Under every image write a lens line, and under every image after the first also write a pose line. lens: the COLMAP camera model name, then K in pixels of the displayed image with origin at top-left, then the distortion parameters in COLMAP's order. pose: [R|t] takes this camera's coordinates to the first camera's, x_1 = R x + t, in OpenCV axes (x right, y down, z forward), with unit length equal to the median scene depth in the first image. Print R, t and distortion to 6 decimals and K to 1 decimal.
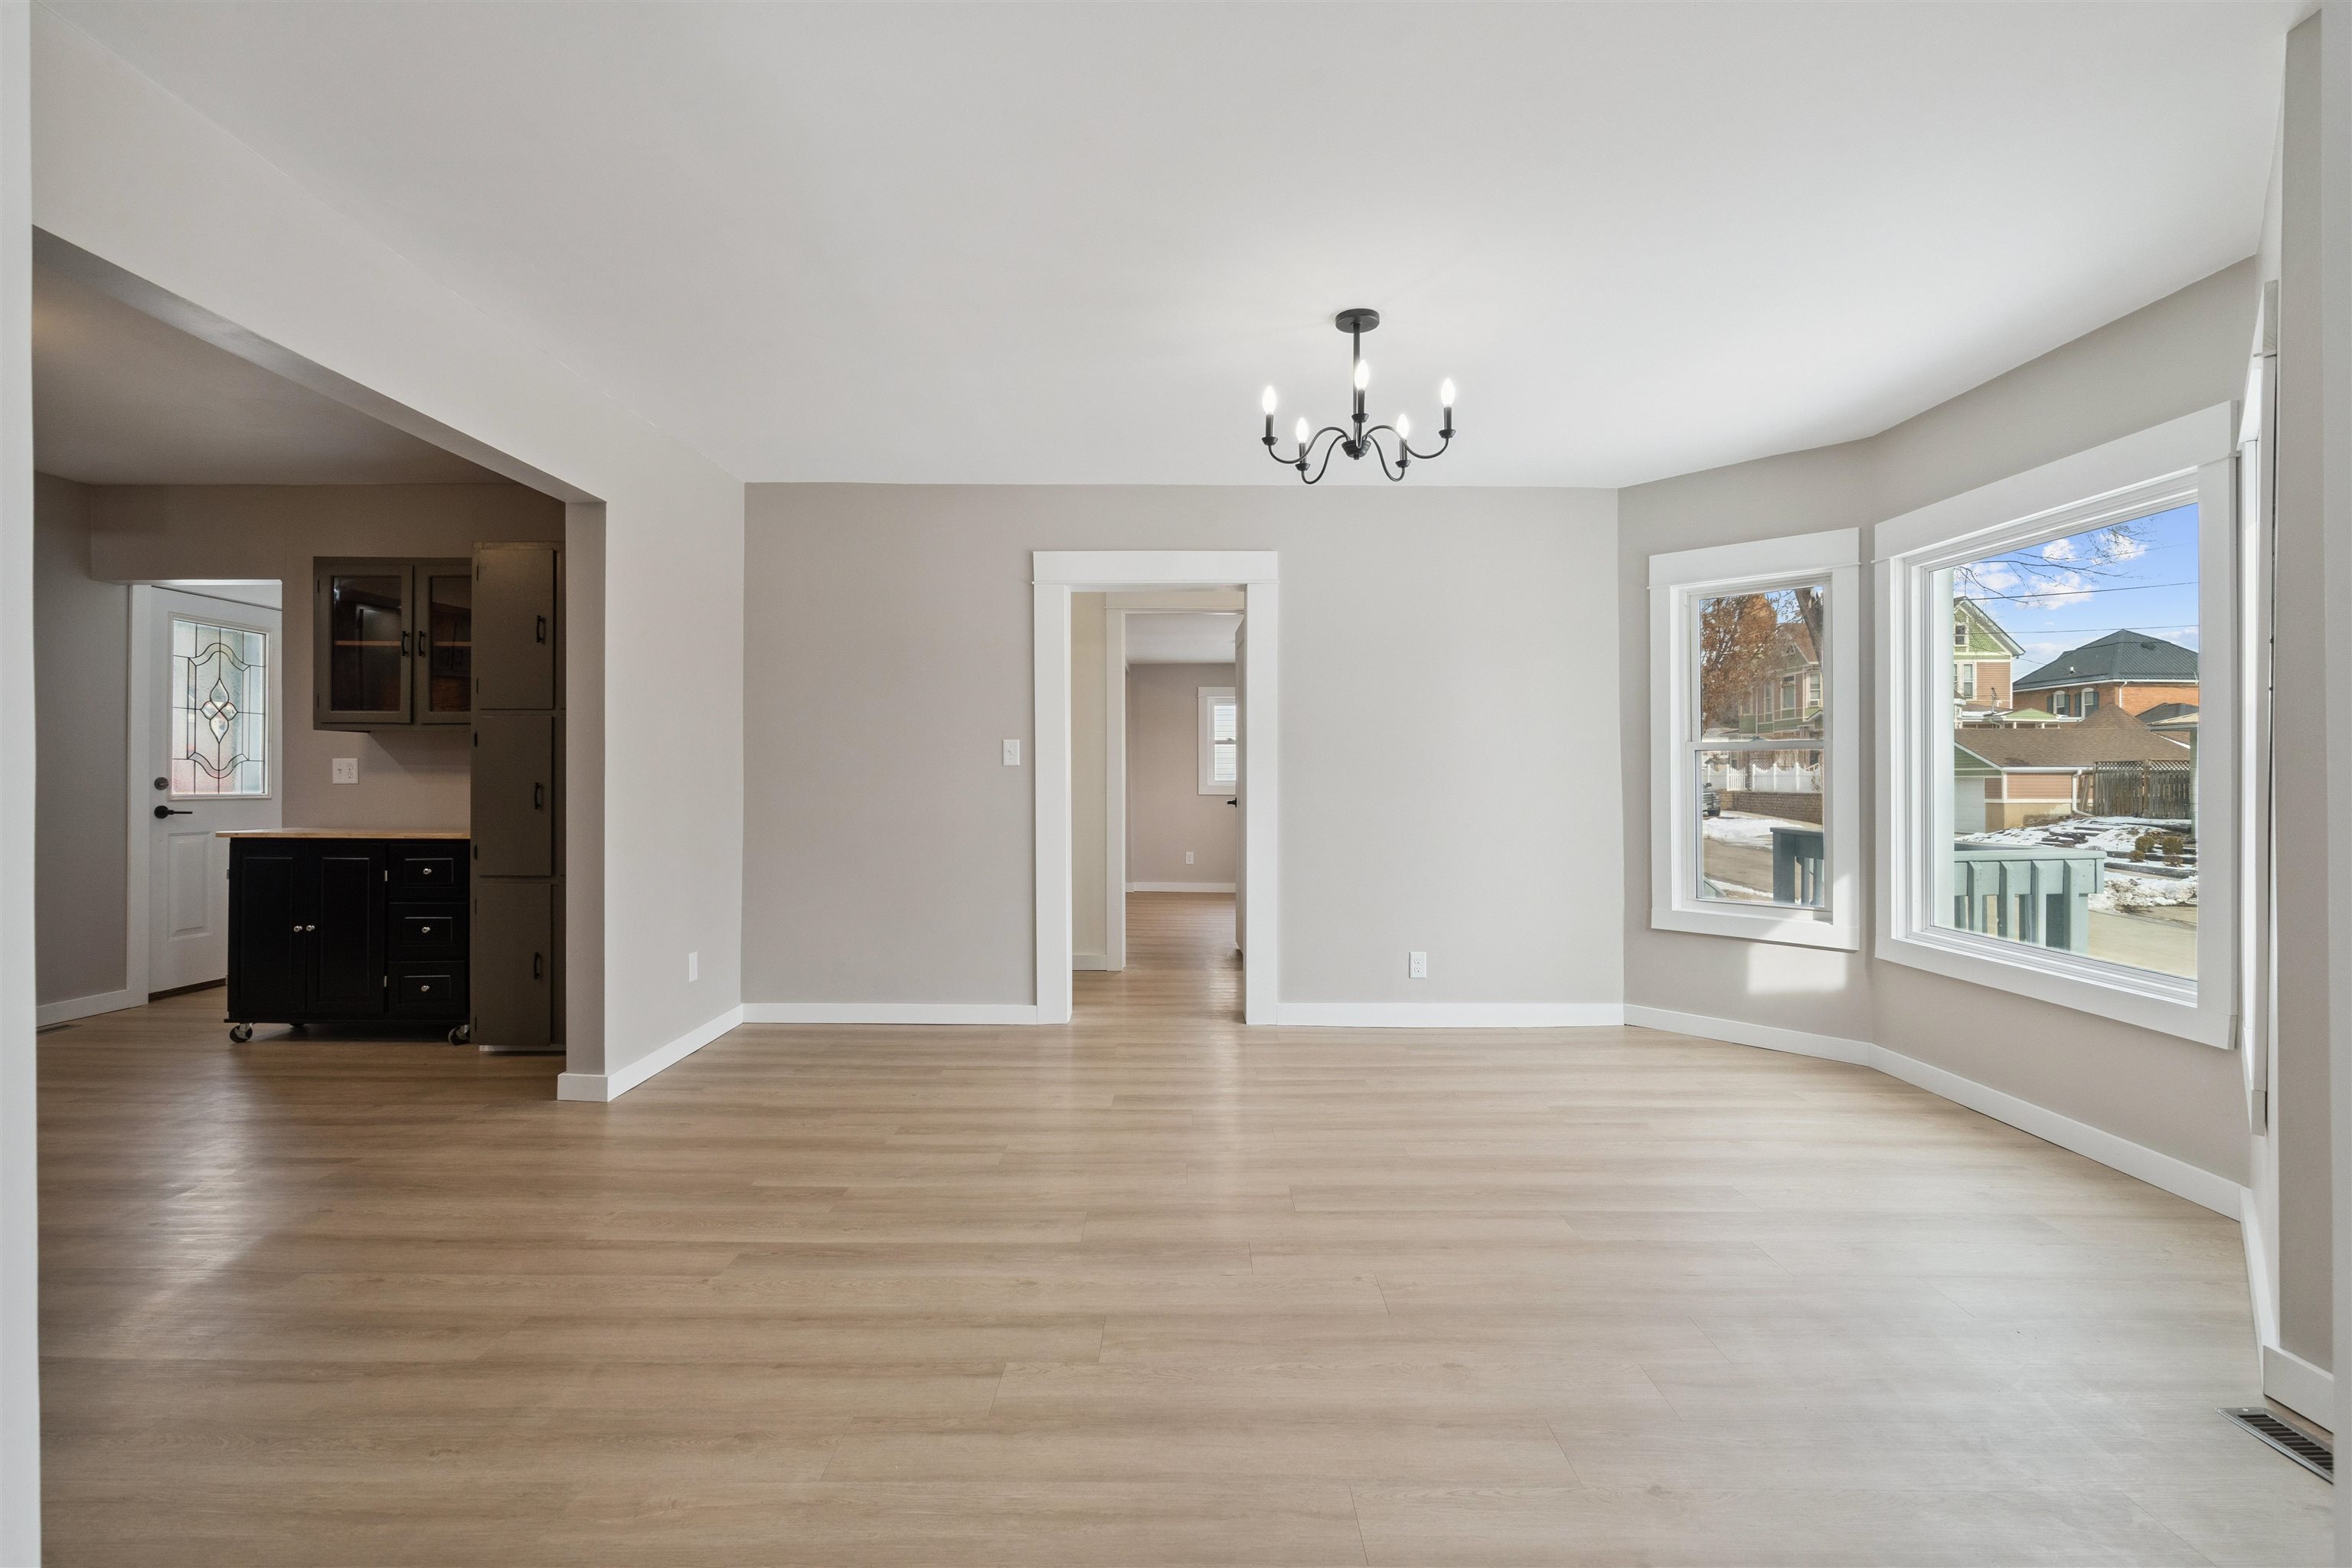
lens RADIAL K [[1042.1, 0, 1182.9], [0, 1042.1, 776.5], [0, 0, 1]] dist [-0.001734, 0.000024]
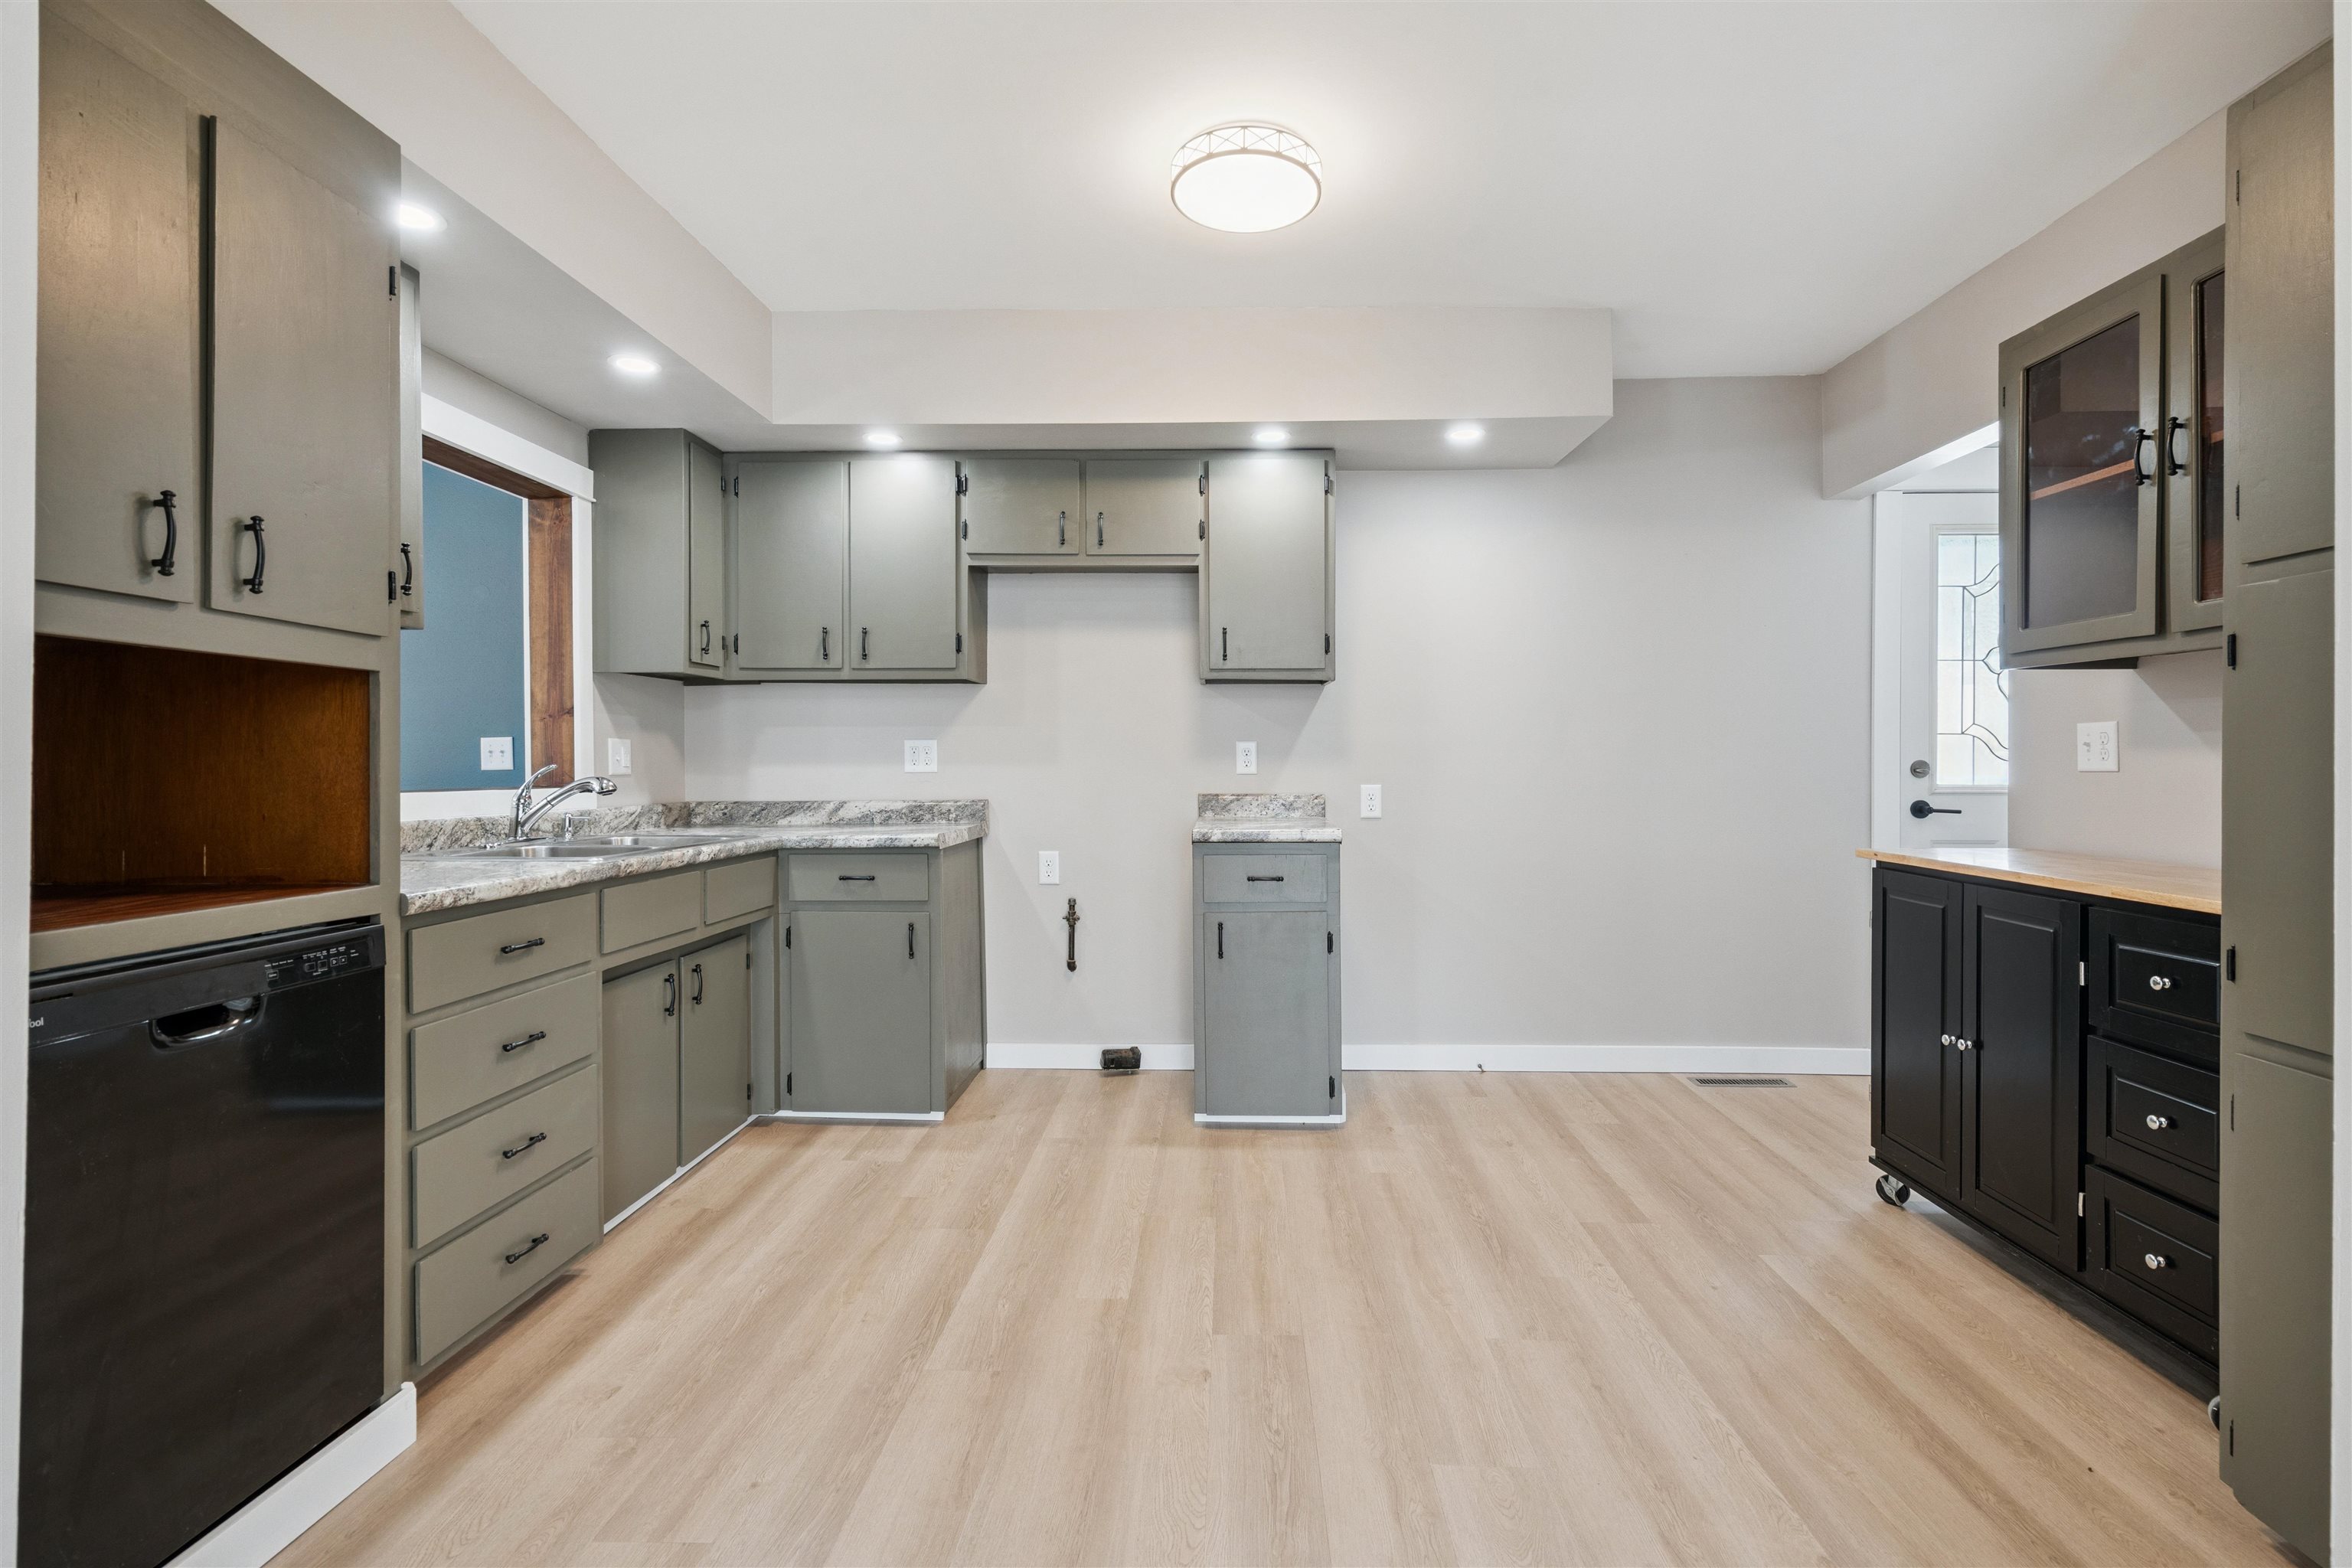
lens RADIAL K [[1066.1, 0, 1185.4], [0, 1066.1, 771.4], [0, 0, 1]] dist [-0.001471, 0.000197]
pose [[-0.036605, 0.007951, -0.999298, -0.259481], [0.002421, 0.999966, 0.007868, 0.001783], [0.999327, -0.002131, -0.036623, 0.567289]]
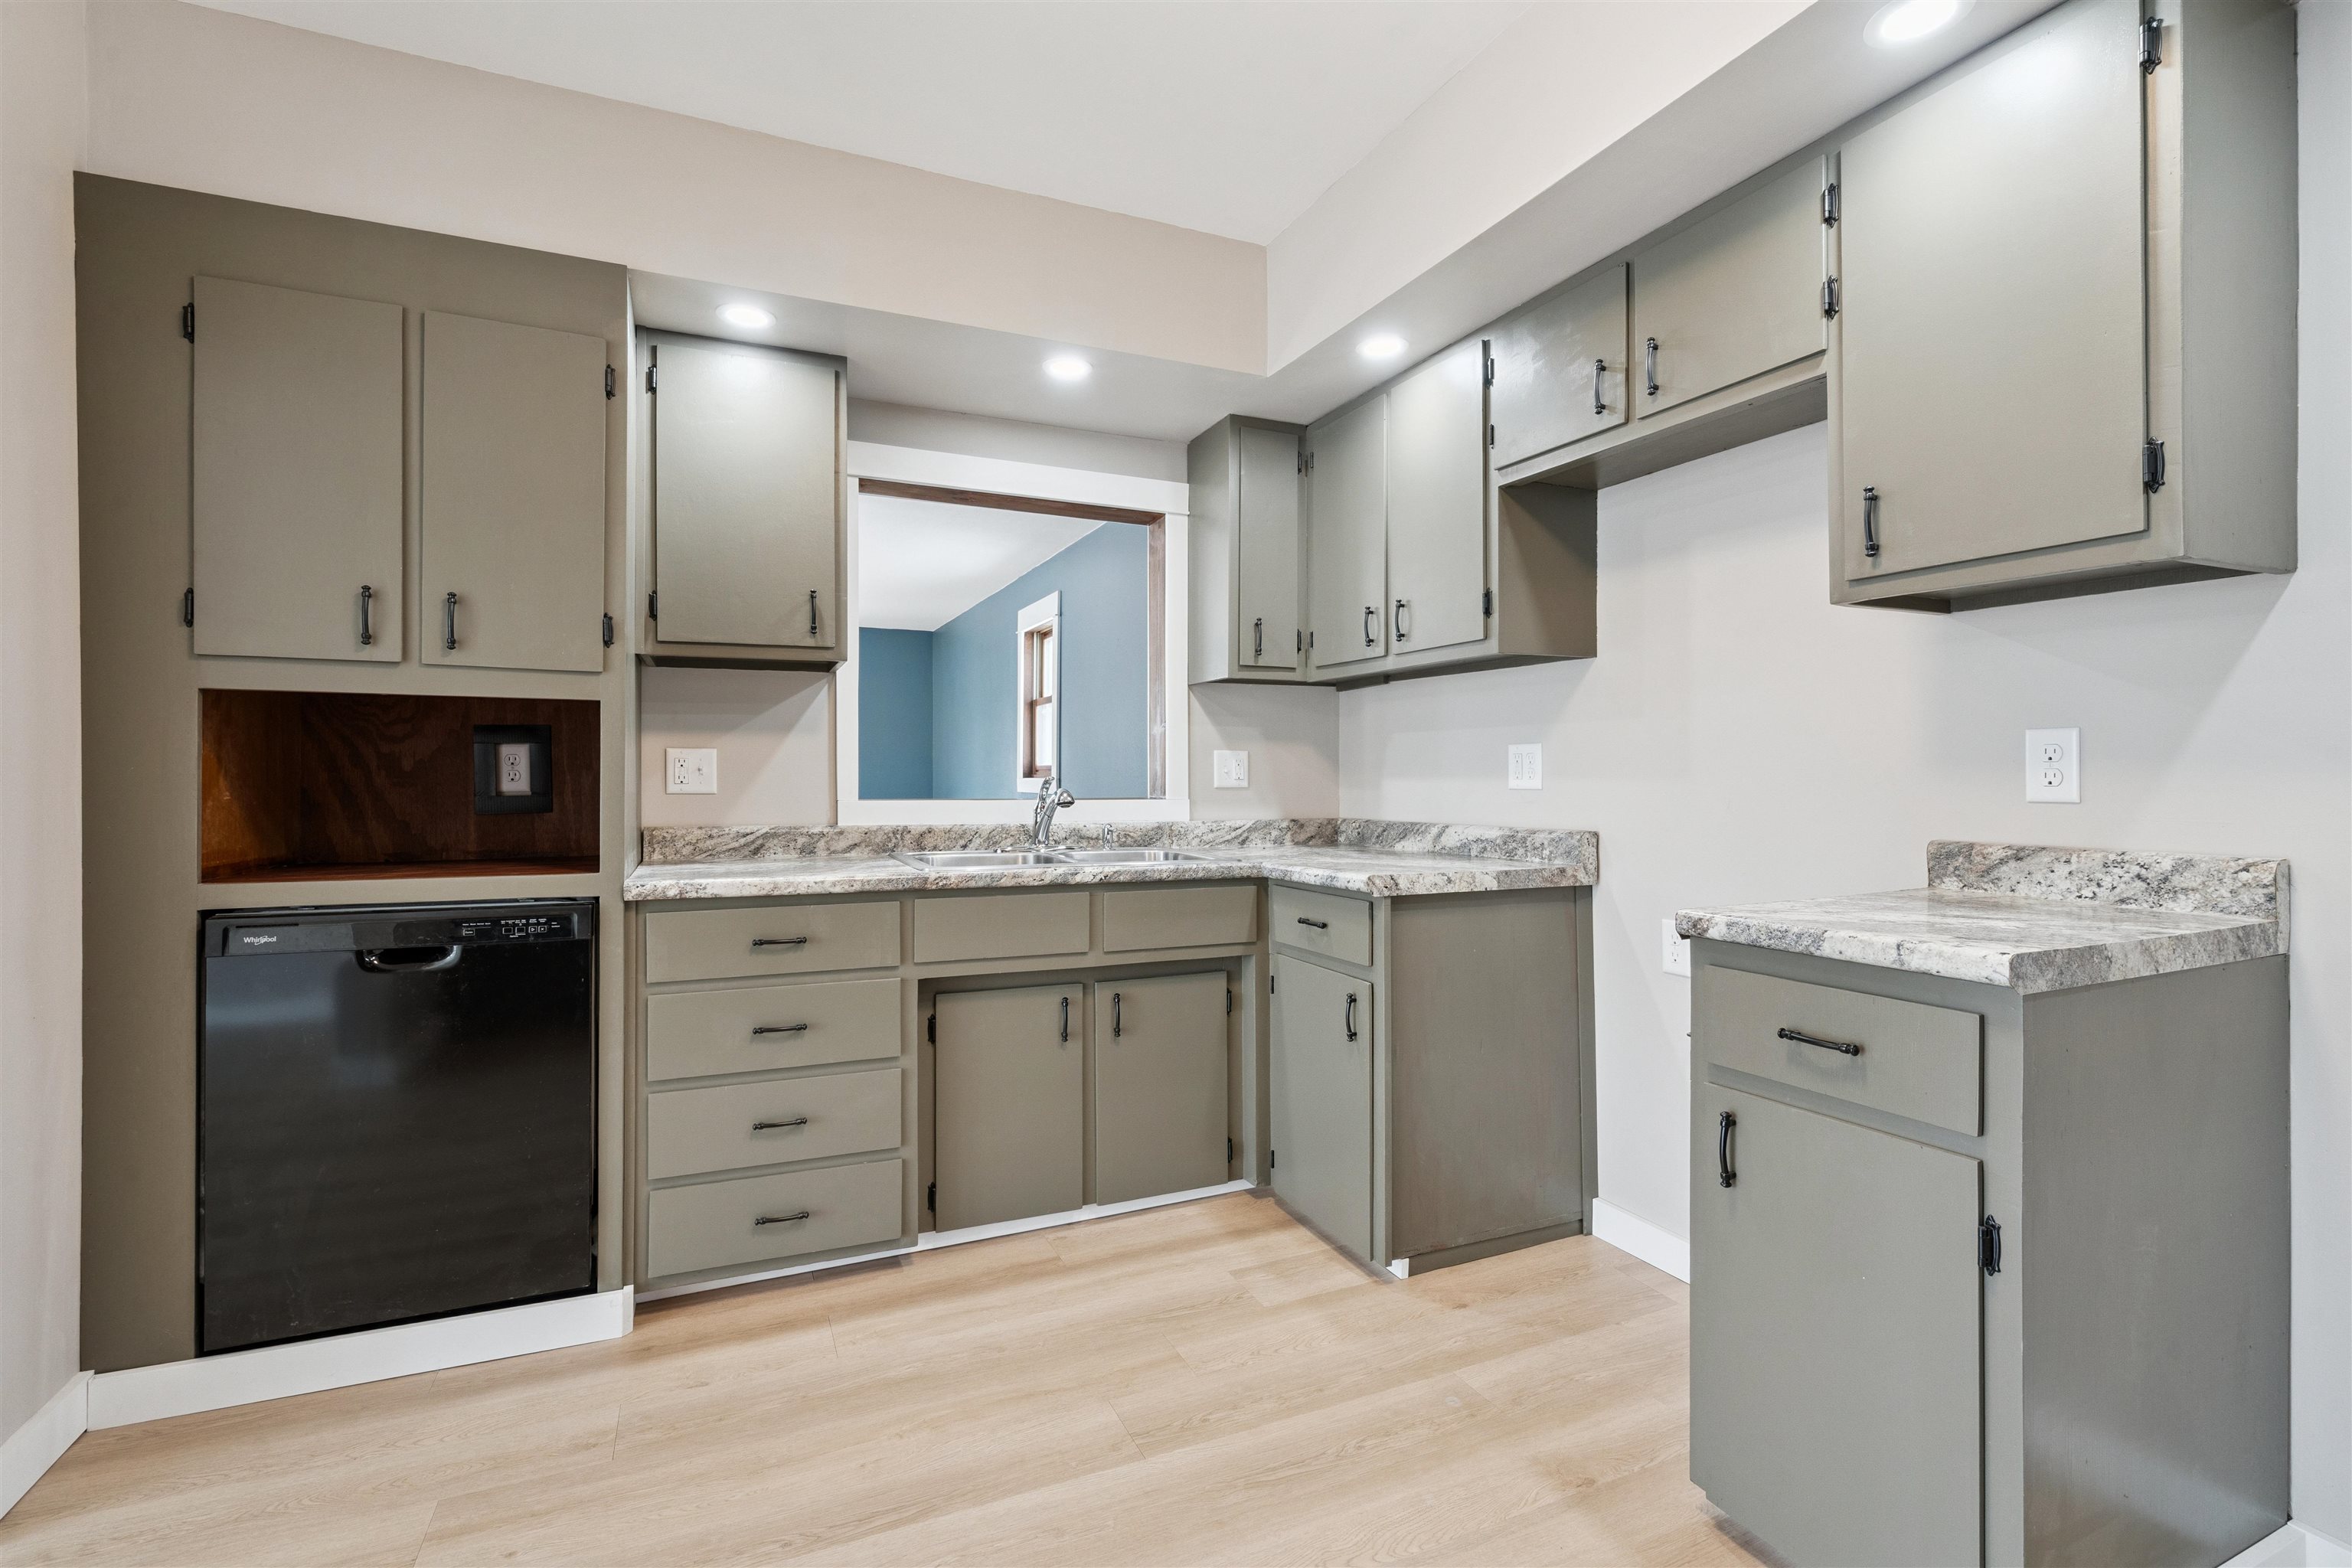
lens RADIAL K [[1060.8, 0, 1176.0], [0, 1060.8, 784.0], [0, 0, 1]] dist [-0.001495, 0.000659]
pose [[-0.910238, 0.001369, -0.414083, -0.645383], [-0.001297, 0.999980, 0.006157, 0.002085], [0.414083, 0.006142, -0.910218, 0.783955]]
